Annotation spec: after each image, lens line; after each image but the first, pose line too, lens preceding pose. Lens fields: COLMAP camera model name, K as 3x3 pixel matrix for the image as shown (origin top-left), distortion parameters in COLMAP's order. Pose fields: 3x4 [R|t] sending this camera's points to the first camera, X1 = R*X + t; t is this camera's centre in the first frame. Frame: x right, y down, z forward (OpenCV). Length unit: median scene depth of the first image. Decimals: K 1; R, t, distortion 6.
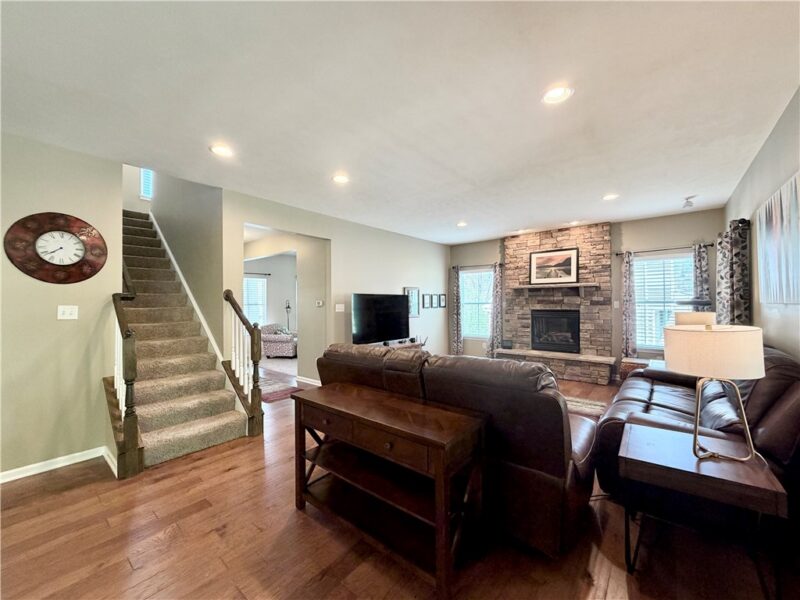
lens RADIAL K [[315.7, 0, 400.8], [0, 315.7, 296.0], [0, 0, 1]] dist [-0.000548, 0.000047]
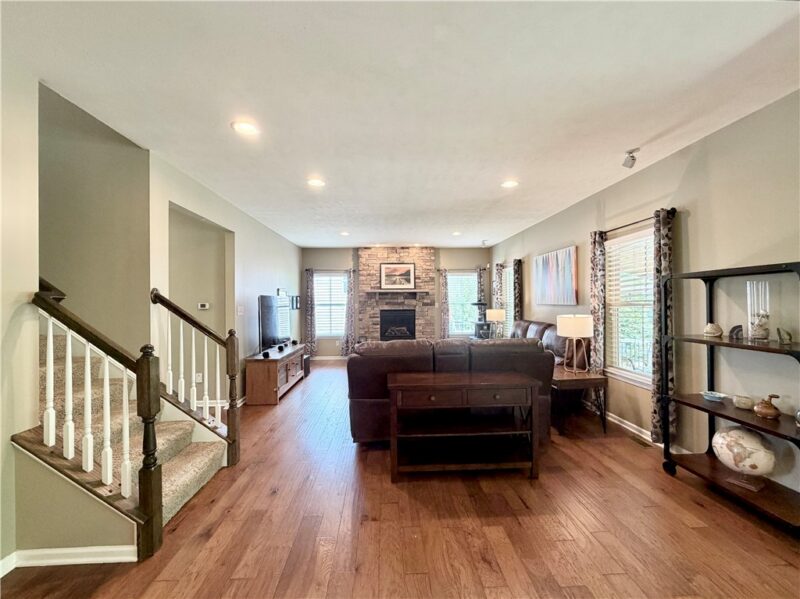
lens RADIAL K [[315.7, 0, 401.6], [0, 315.7, 294.2], [0, 0, 1]] dist [-0.000548, 0.000047]
pose [[0.745981, 0.017618, 0.665734, -0.357124], [-0.011590, 0.999842, -0.013473, -0.001747], [-0.665866, 0.002335, 0.746068, 0.036608]]
